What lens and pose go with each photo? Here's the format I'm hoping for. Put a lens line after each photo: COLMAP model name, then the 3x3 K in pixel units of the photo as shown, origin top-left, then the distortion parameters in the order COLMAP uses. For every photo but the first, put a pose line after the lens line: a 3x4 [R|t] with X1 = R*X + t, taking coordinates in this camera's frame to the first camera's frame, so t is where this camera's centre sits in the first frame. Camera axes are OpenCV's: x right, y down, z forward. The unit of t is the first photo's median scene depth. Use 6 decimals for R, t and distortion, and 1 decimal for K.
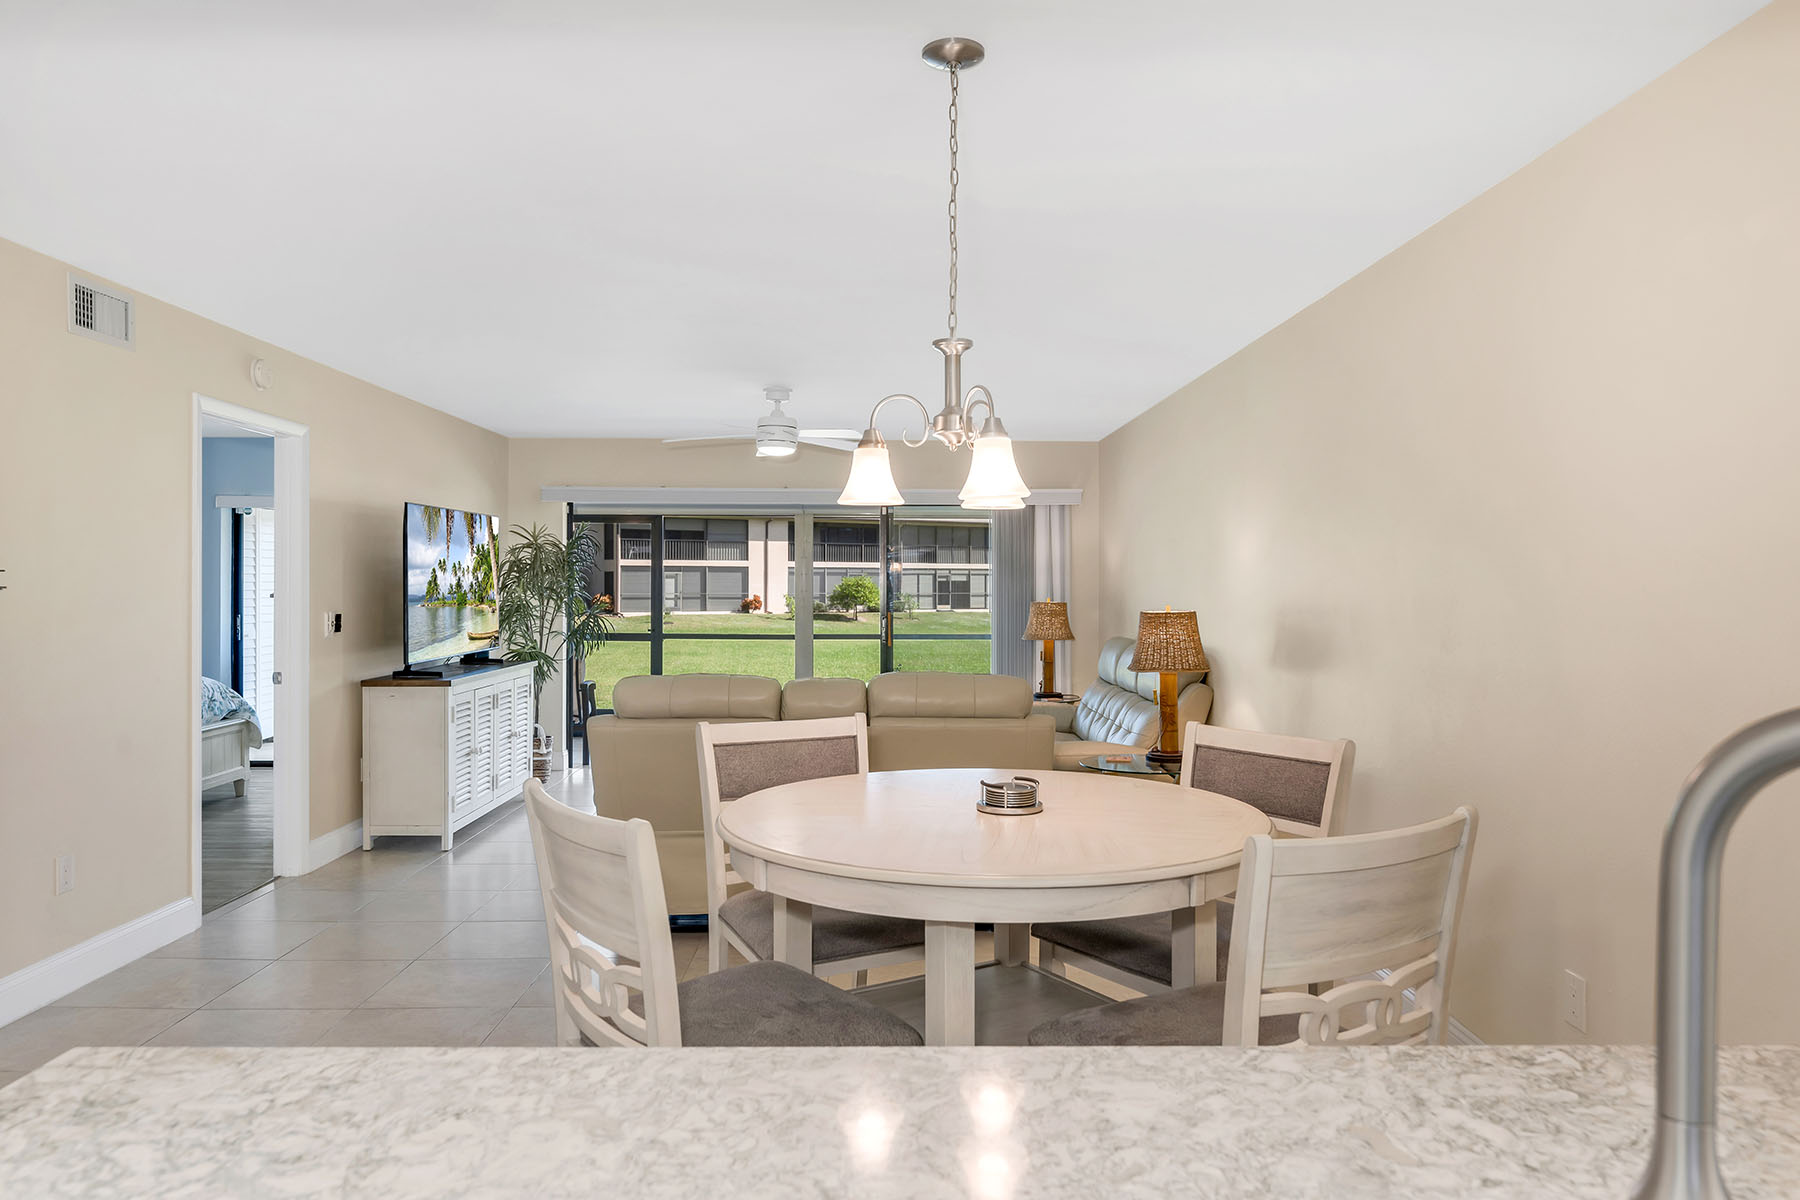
lens RADIAL K [[1197.1, 0, 893.9], [0, 1197.1, 601.6], [0, 0, 1]] dist [-0.002781, 0.002667]
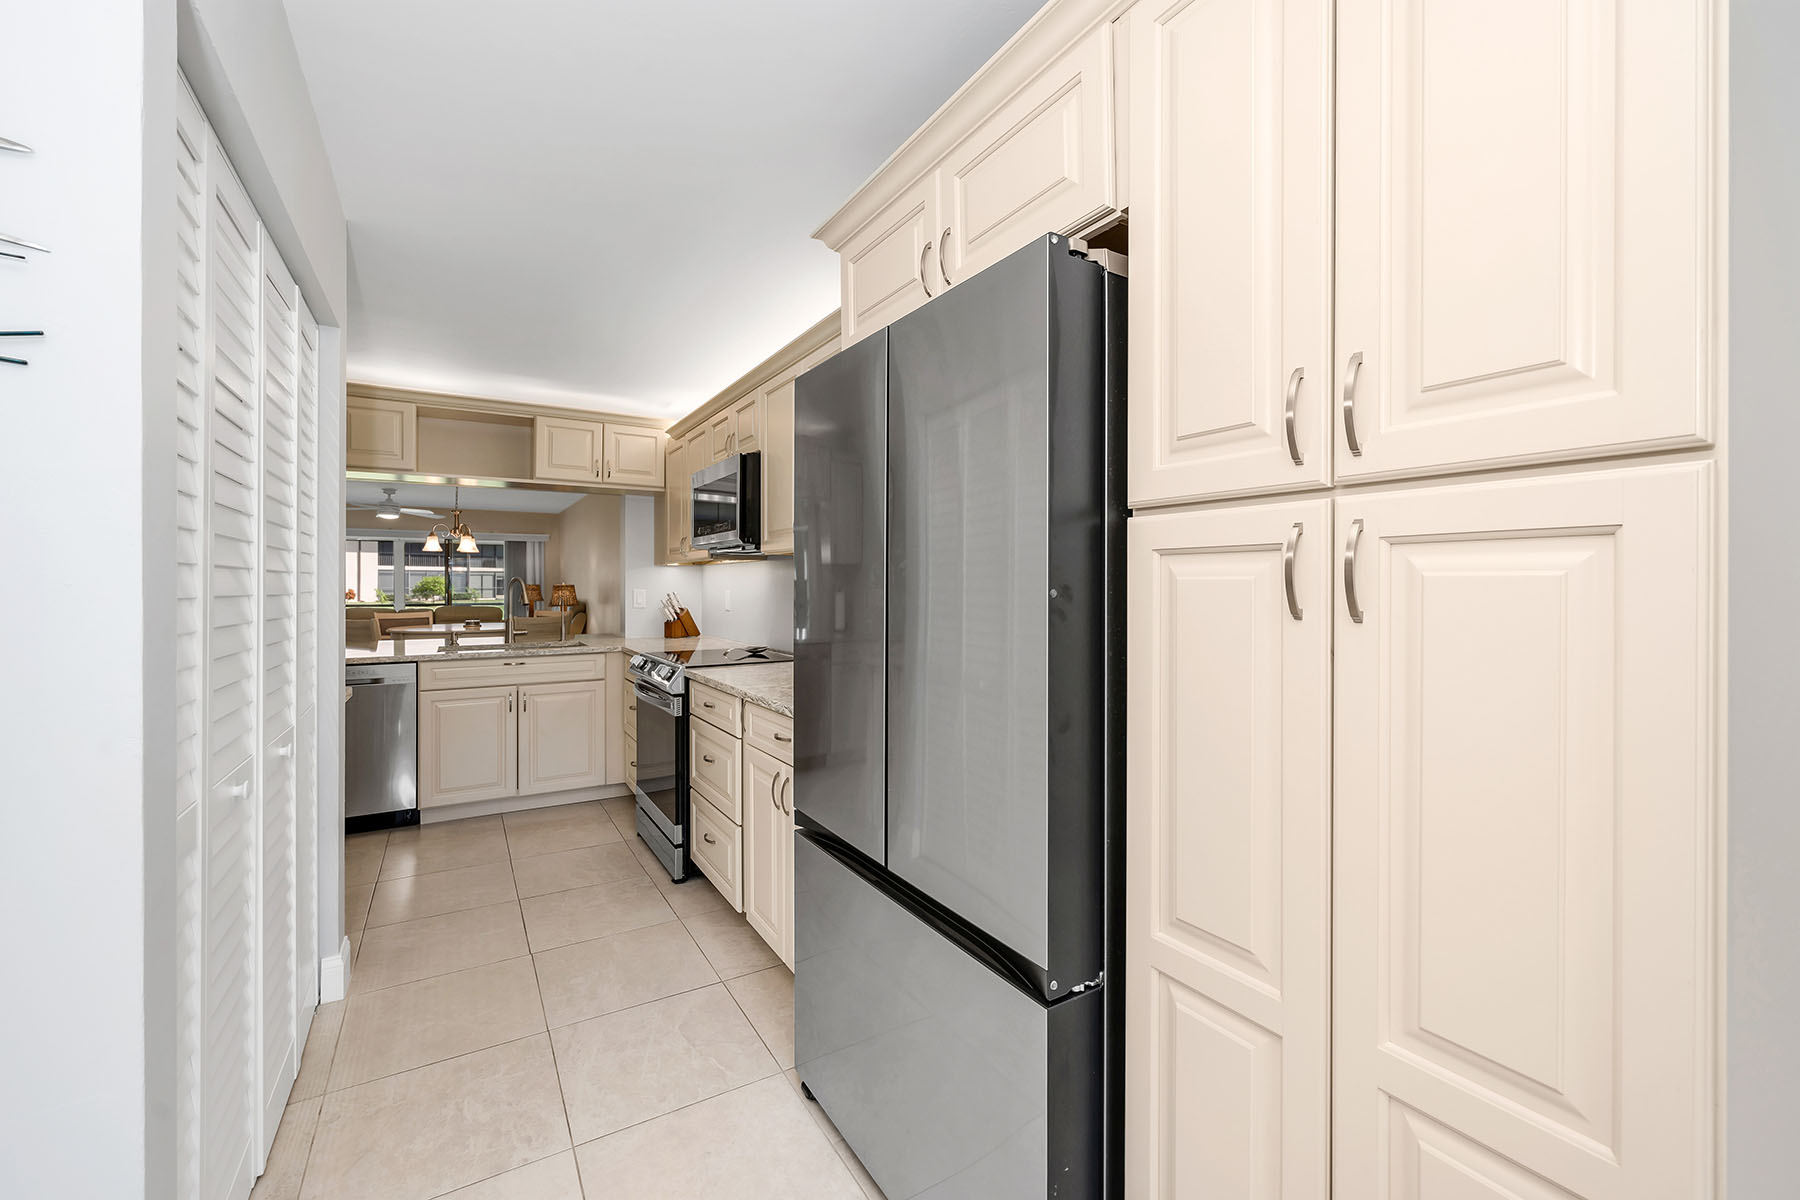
lens RADIAL K [[731.5, 0, 893.6], [0, 731.5, 582.2], [0, 0, 1]] dist [0.000900, -0.000980]
pose [[0.863243, -0.000005, 0.504788, 0.022412], [0.007591, 0.999887, -0.012970, 0.019427], [-0.504731, 0.015028, 0.863146, -0.549382]]
